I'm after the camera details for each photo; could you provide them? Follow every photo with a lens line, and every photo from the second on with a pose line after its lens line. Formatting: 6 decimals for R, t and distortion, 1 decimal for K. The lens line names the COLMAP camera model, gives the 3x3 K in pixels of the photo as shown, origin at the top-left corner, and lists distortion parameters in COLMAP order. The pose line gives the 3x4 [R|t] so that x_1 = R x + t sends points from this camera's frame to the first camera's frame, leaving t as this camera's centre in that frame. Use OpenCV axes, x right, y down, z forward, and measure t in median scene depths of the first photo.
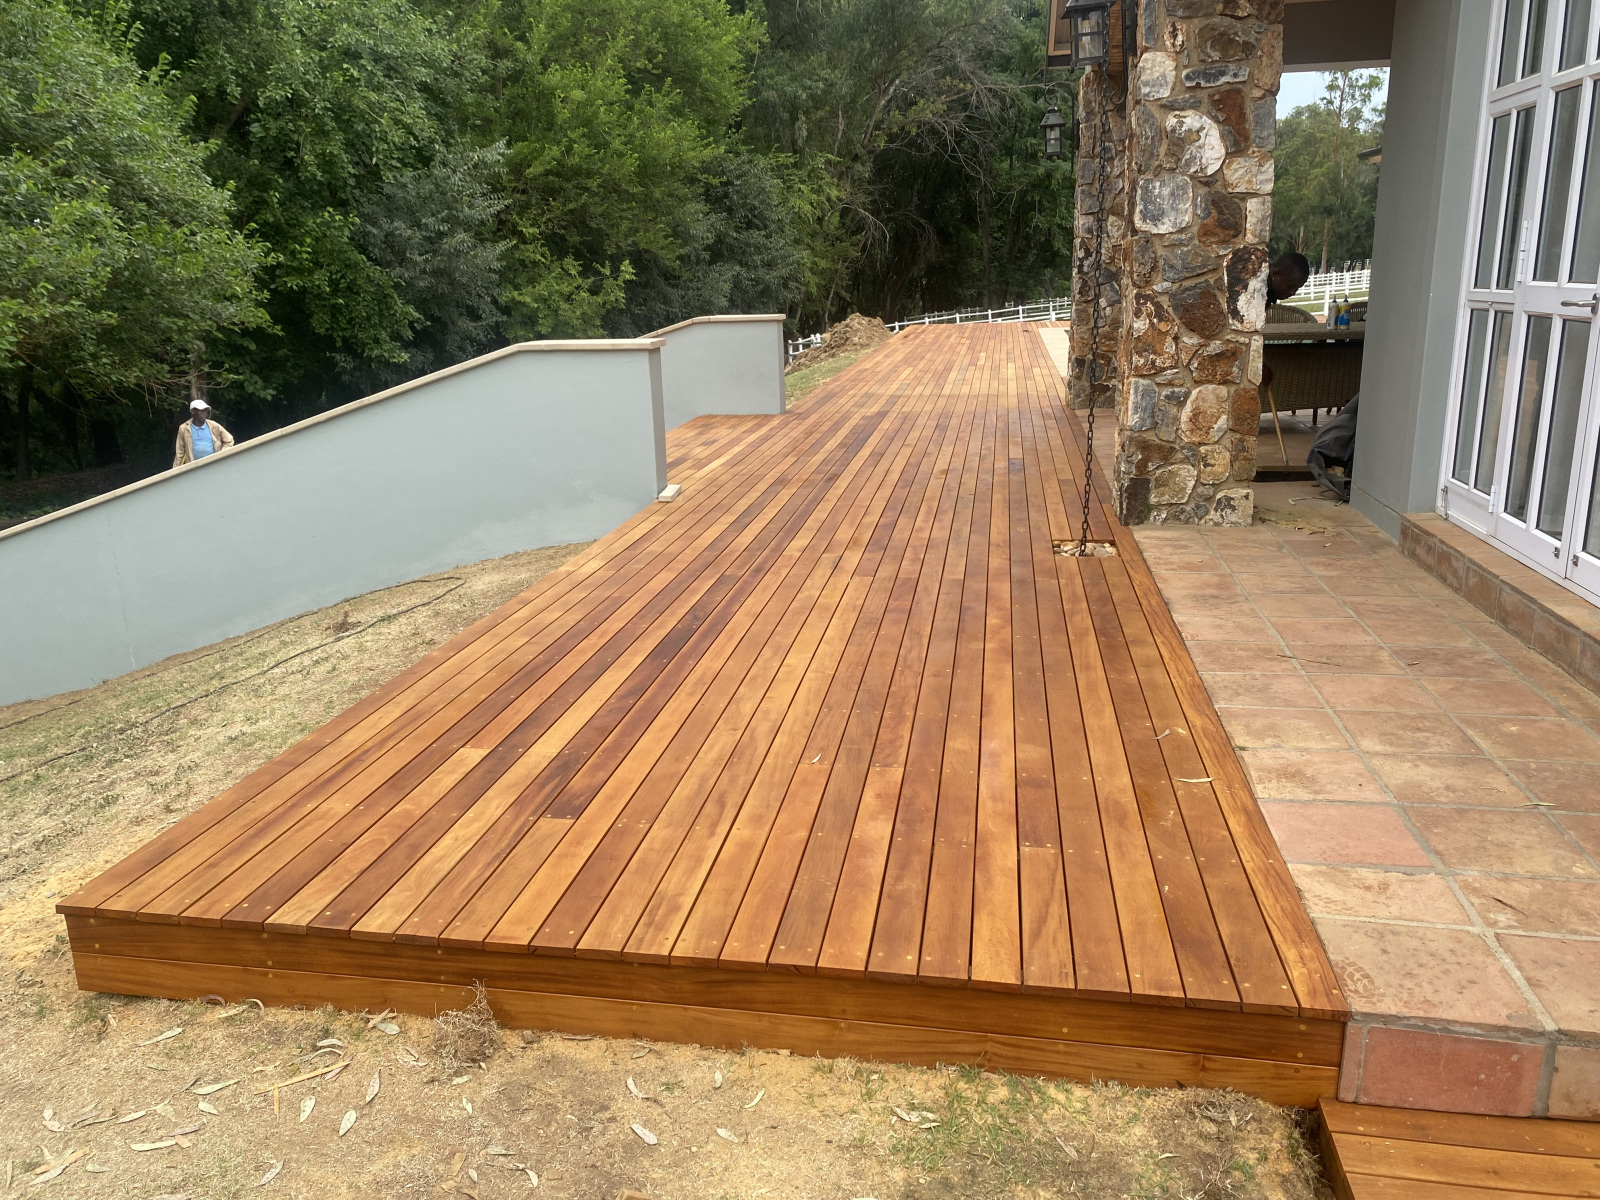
lens RADIAL K [[1213.5, 0, 800.0], [0, 1213.5, 600.0], [0, 0, 1]] dist [-0.003531, -0.003993]
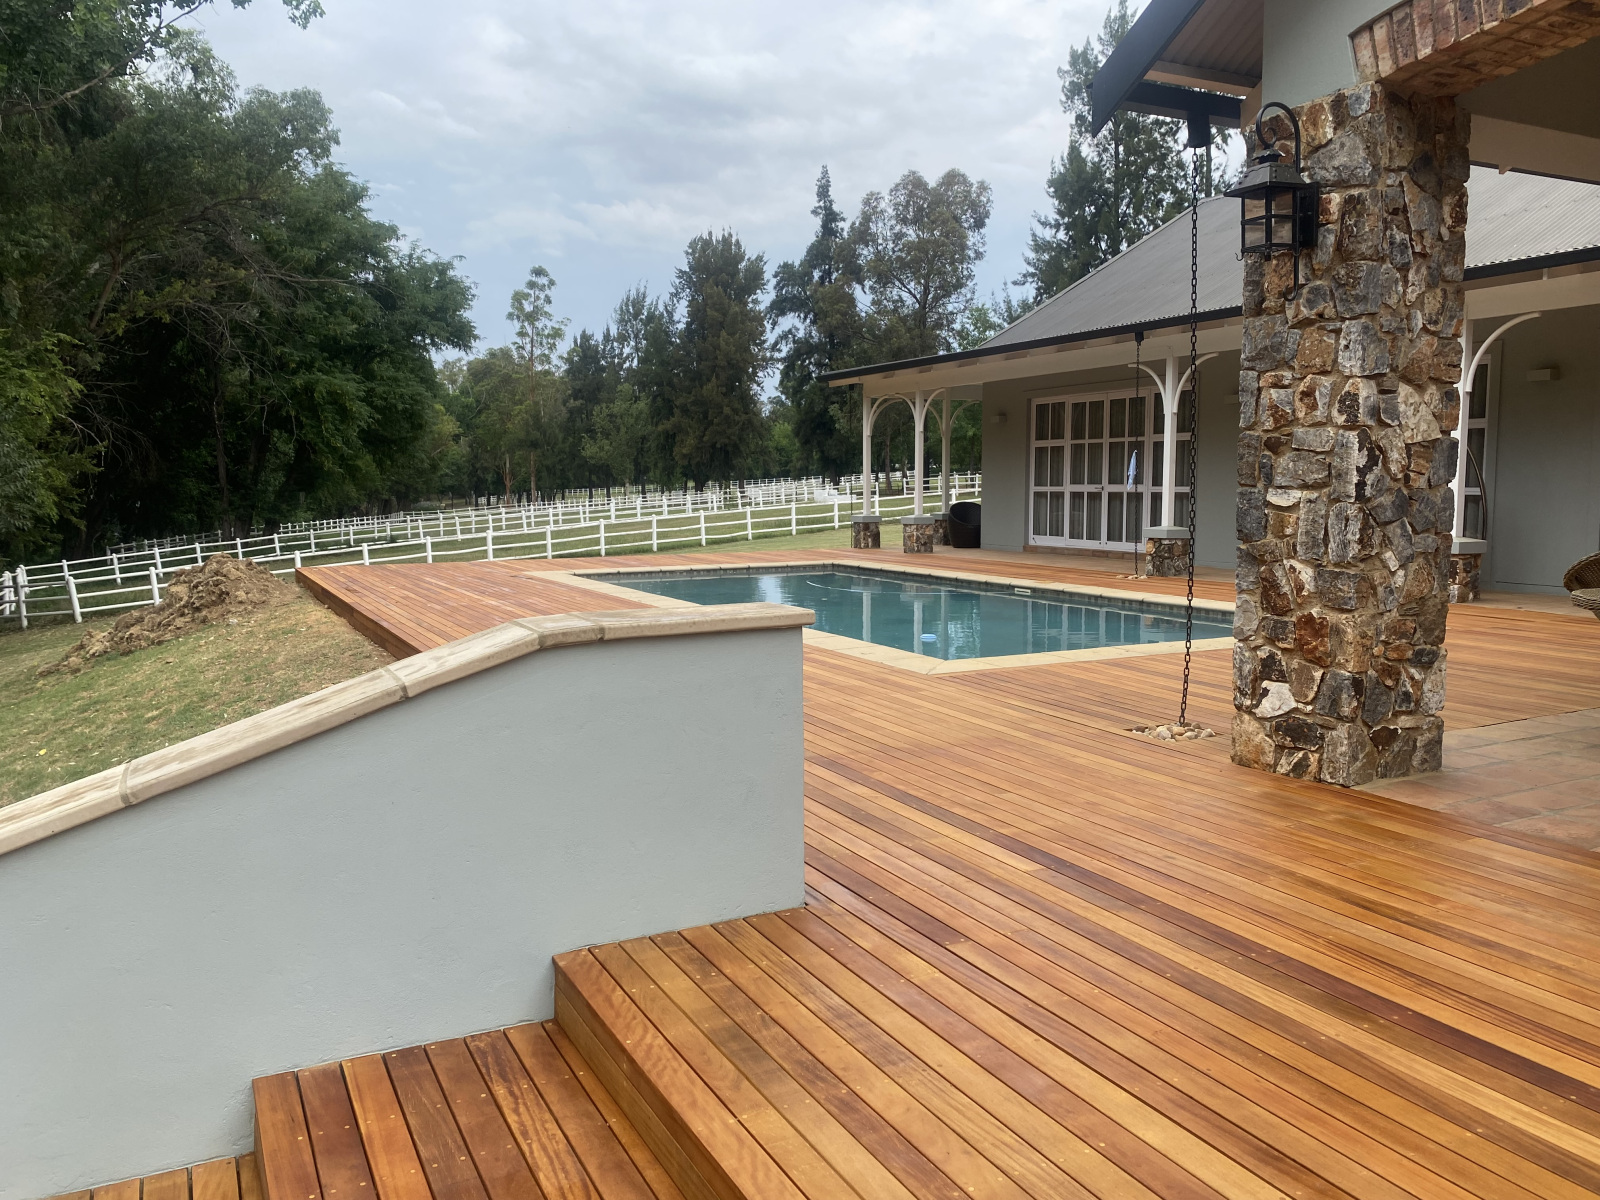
lens RADIAL K [[1213.5, 0, 800.0], [0, 1213.5, 600.0], [0, 0, 1]] dist [-0.003531, -0.003993]
pose [[0.801520, -0.032947, 0.597060, -0.033417], [0.139919, 0.981096, -0.133694, -0.030202], [-0.581368, 0.190698, 0.790978, 0.115772]]
